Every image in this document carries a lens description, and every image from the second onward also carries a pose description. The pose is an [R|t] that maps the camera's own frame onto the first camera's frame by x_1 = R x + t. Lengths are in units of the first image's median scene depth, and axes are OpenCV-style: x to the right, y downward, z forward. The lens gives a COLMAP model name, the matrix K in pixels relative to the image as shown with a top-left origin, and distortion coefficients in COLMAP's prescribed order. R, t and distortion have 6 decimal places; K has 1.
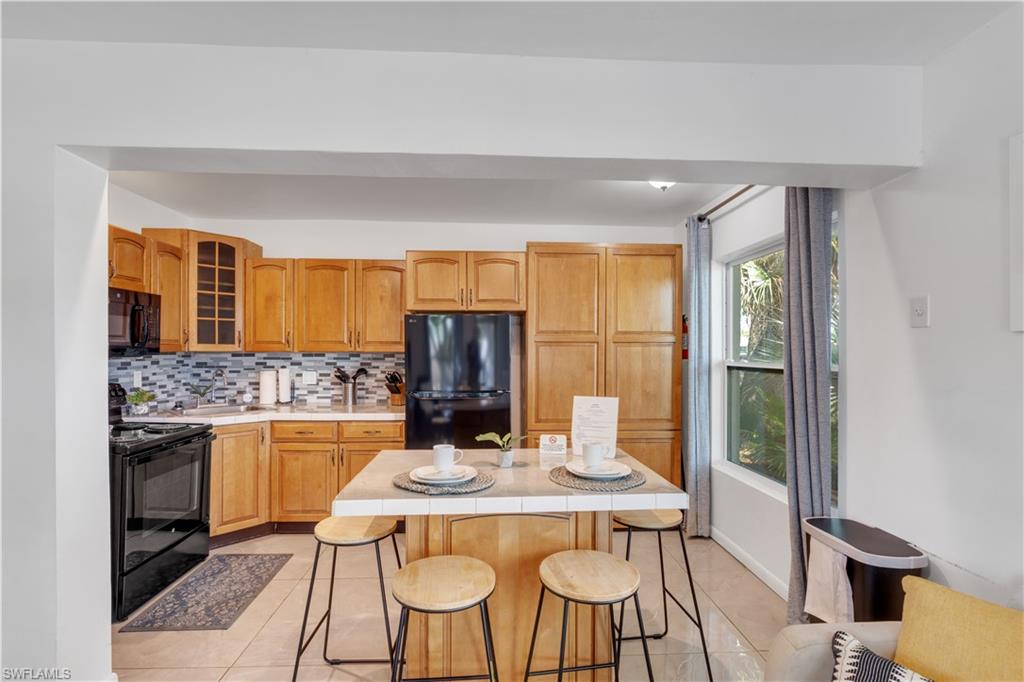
lens RADIAL K [[465.0, 0, 509.7], [0, 465.0, 349.8], [0, 0, 1]] dist [-0.015910, 0.002323]
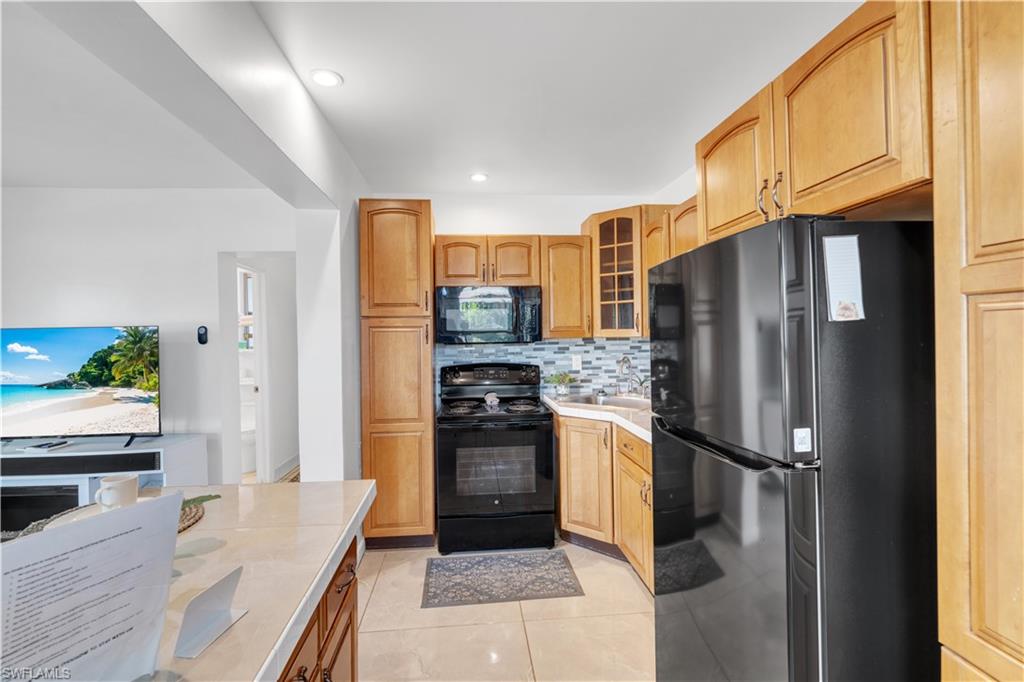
lens RADIAL K [[465.0, 0, 521.1], [0, 465.0, 336.9], [0, 0, 1]] dist [-0.015910, 0.002323]
pose [[0.043589, -0.001823, -0.999048, 0.283248], [0.008518, 0.999963, -0.001453, 0.002586], [0.999013, -0.008446, 0.043603, 0.774314]]
